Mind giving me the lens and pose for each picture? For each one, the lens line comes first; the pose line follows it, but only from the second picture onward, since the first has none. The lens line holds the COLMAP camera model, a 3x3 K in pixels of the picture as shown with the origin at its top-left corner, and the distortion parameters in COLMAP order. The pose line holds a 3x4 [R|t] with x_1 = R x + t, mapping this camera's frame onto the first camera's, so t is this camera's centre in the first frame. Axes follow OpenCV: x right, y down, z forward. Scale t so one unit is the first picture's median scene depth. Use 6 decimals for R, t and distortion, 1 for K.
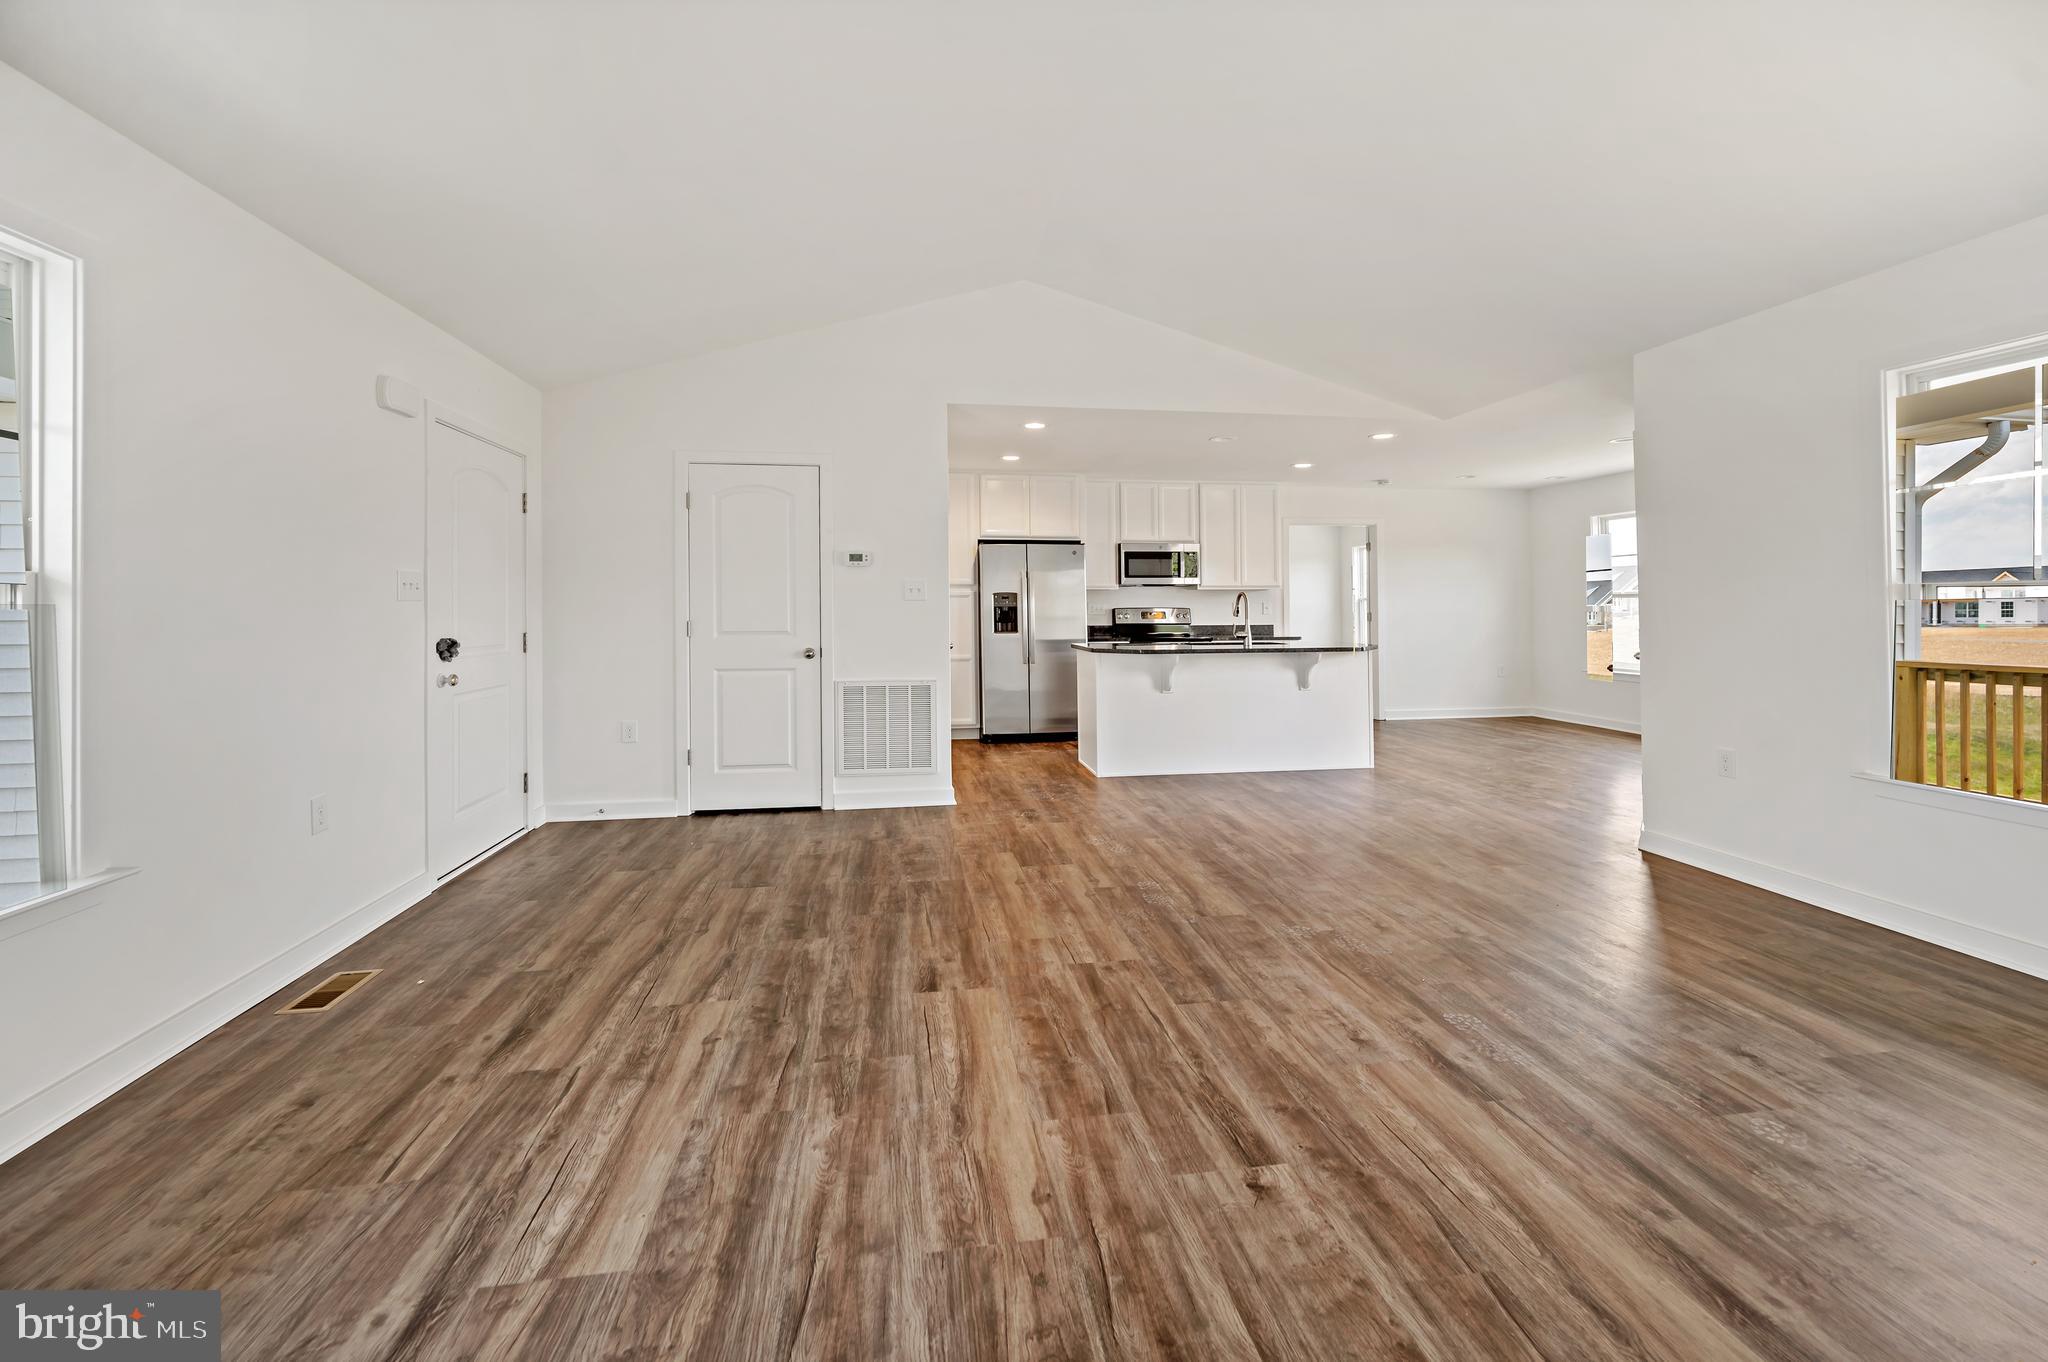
lens RADIAL K [[856.1, 0, 1038.5], [0, 856.1, 675.2], [0, 0, 1]] dist [-0.000132, 0.000014]
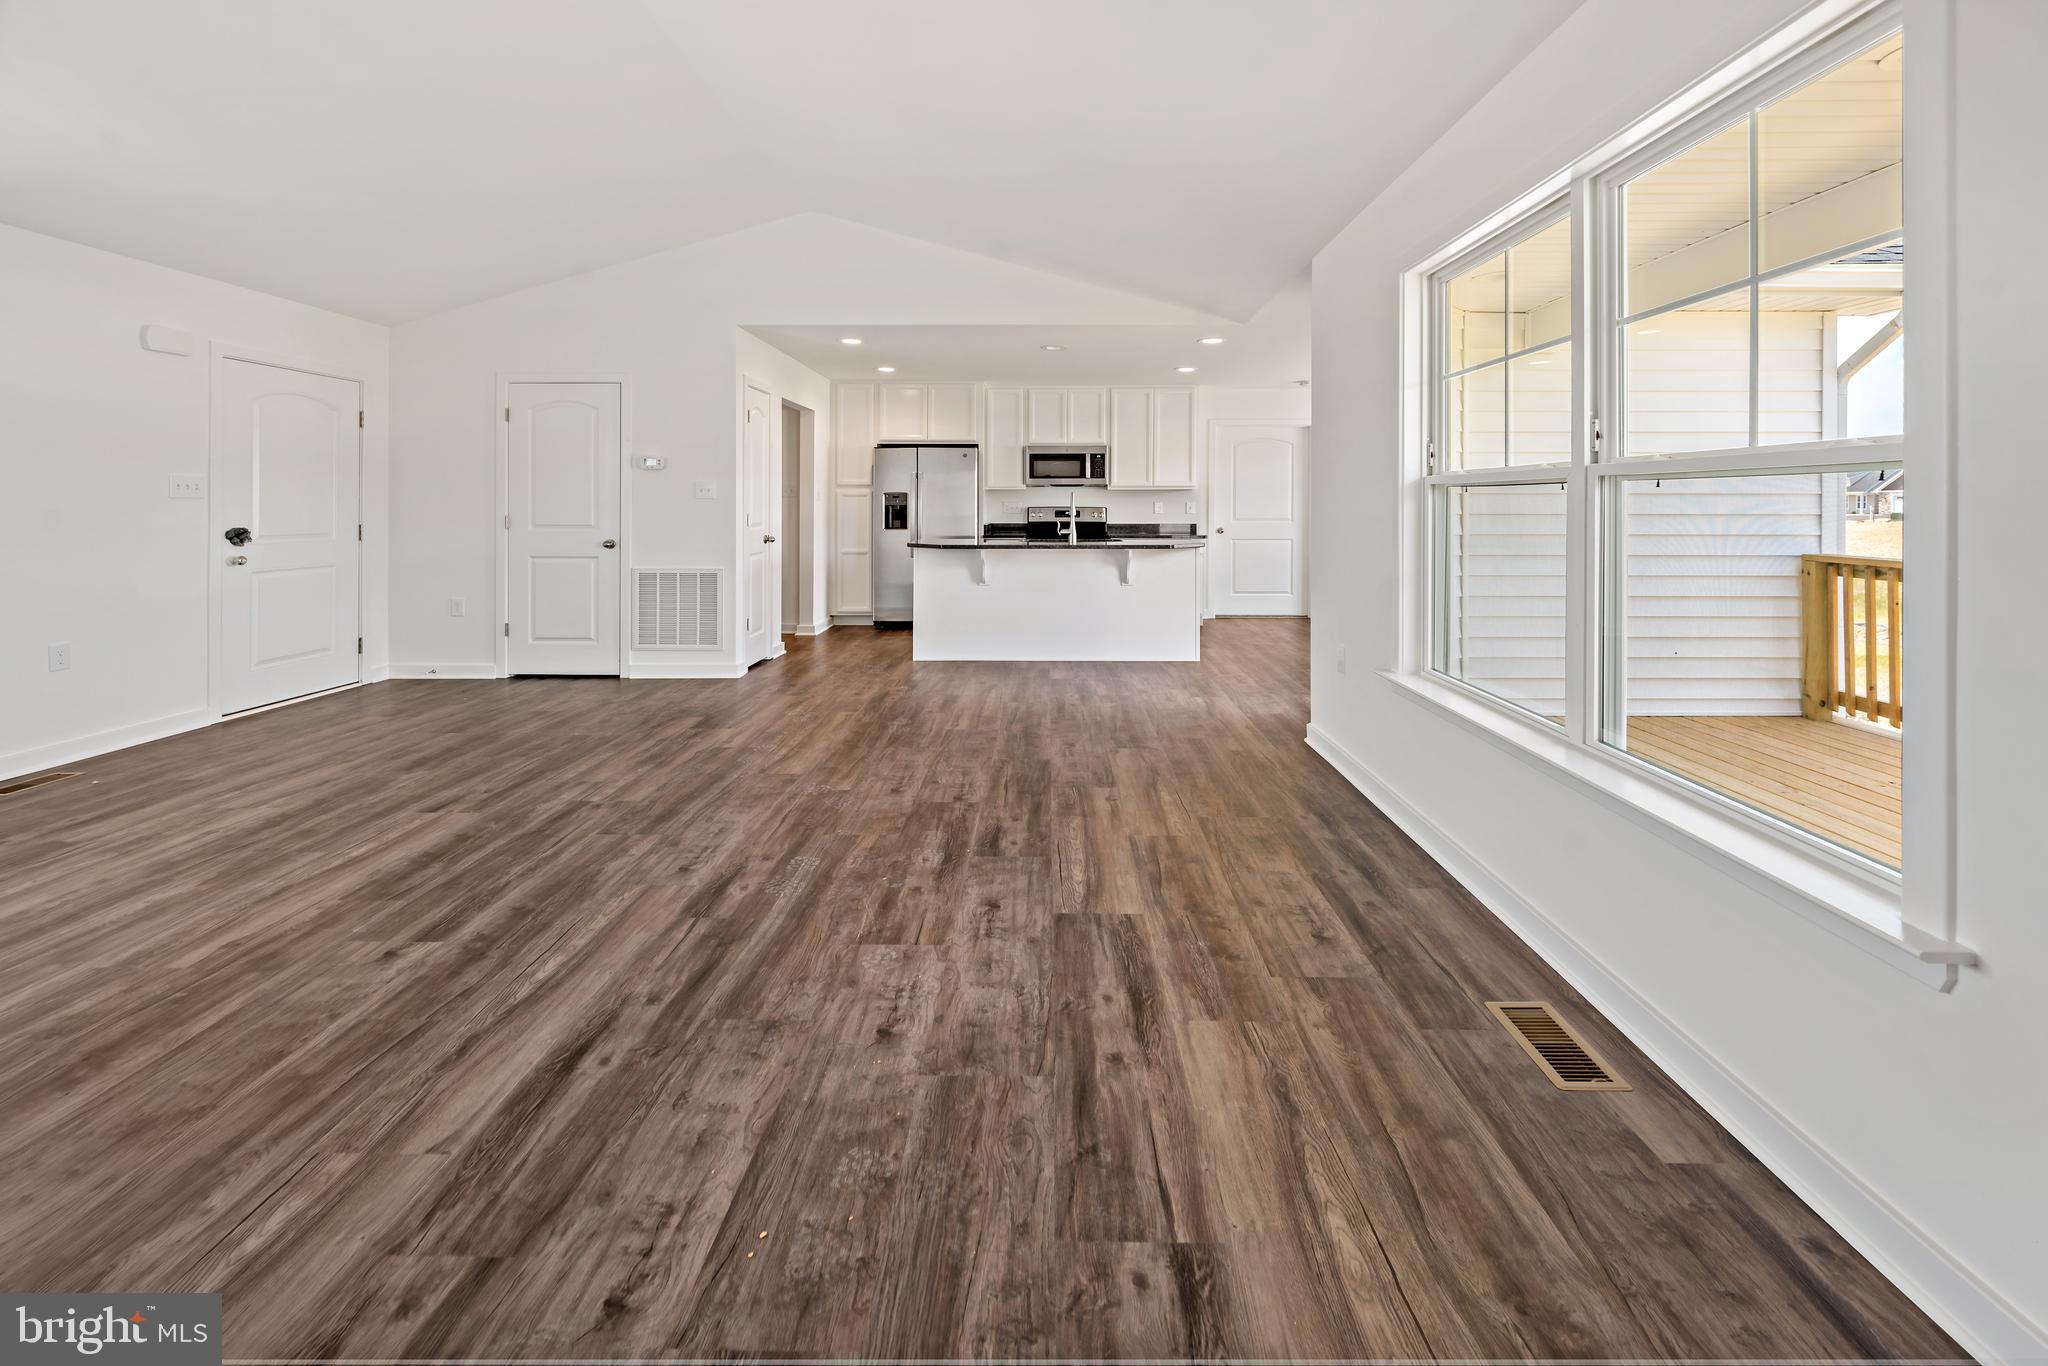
lens RADIAL K [[829.1, 0, 1054.8], [0, 829.1, 583.9], [0, 0, 1]] dist [0.000693, 0.001262]
pose [[0.988051, 0.018306, -0.153038, 0.576151], [-0.016153, 0.999752, 0.015298, 0.001685], [0.153280, -0.012644, 0.988102, -0.031053]]
